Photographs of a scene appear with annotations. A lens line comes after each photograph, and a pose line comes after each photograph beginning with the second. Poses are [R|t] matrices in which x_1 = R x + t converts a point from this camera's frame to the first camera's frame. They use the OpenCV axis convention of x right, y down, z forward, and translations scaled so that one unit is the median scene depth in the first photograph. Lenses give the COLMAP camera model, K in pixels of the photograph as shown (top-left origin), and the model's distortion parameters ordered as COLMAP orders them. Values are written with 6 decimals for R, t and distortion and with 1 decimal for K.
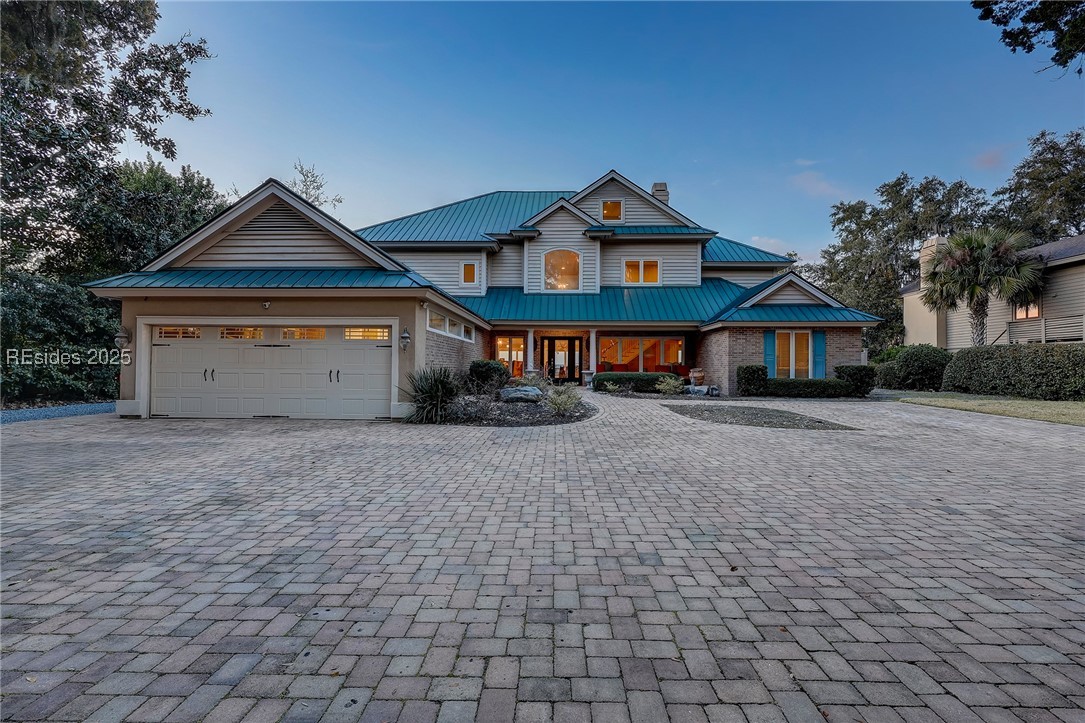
lens RADIAL K [[500.4, 0, 546.6], [0, 500.4, 362.2], [0, 0, 1]] dist [0.004007, -0.000811]
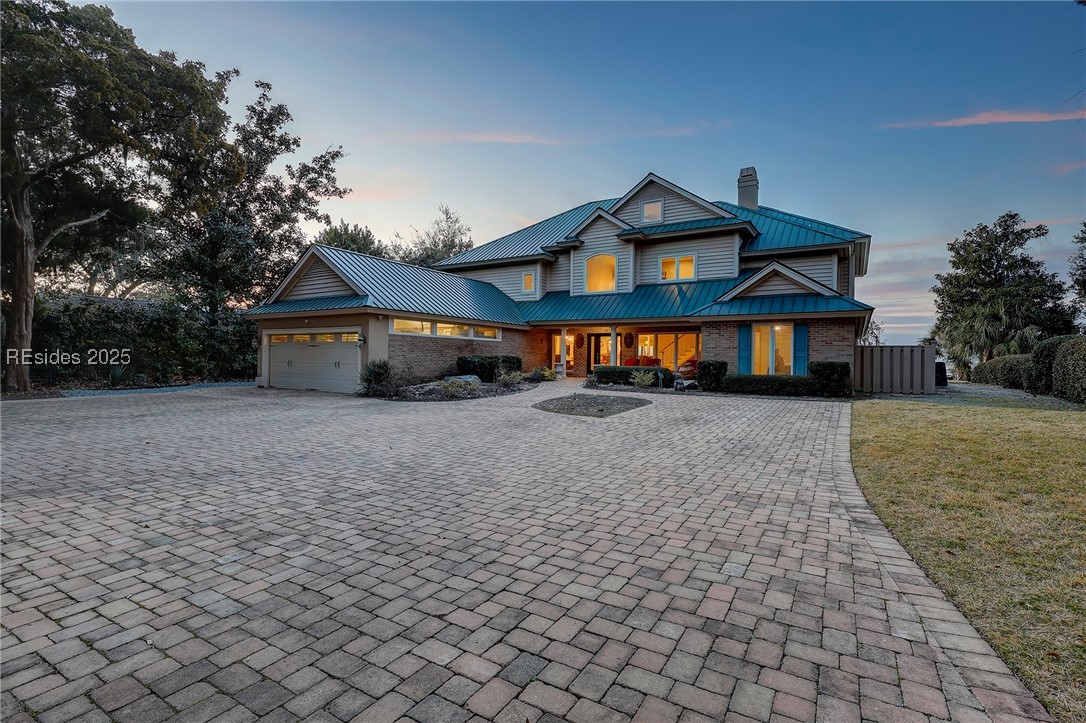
lens RADIAL K [[500.8, 0, 531.8], [0, 500.8, 356.1], [0, 0, 1]] dist [0.004007, -0.000811]
pose [[0.866168, 0.002020, -0.499749, 0.589131], [-0.003861, 0.999989, -0.002650, 0.001626], [0.499738, 0.004225, 0.866166, -0.033683]]
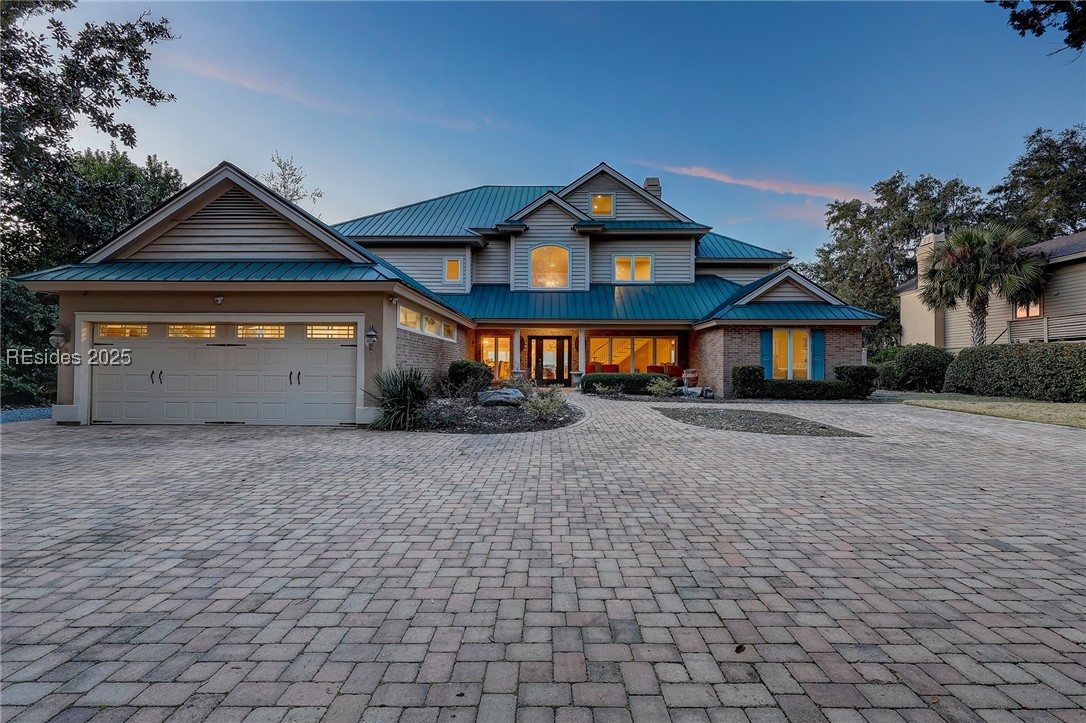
lens RADIAL K [[500.8, 0, 546.7], [0, 500.8, 362.6], [0, 0, 1]] dist [0.004007, -0.000811]
pose [[0.999929, -0.001064, 0.011903, 0.016891], [0.001068, 0.999999, -0.000374, -0.000070], [-0.011903, 0.000387, 0.999929, 0.053970]]
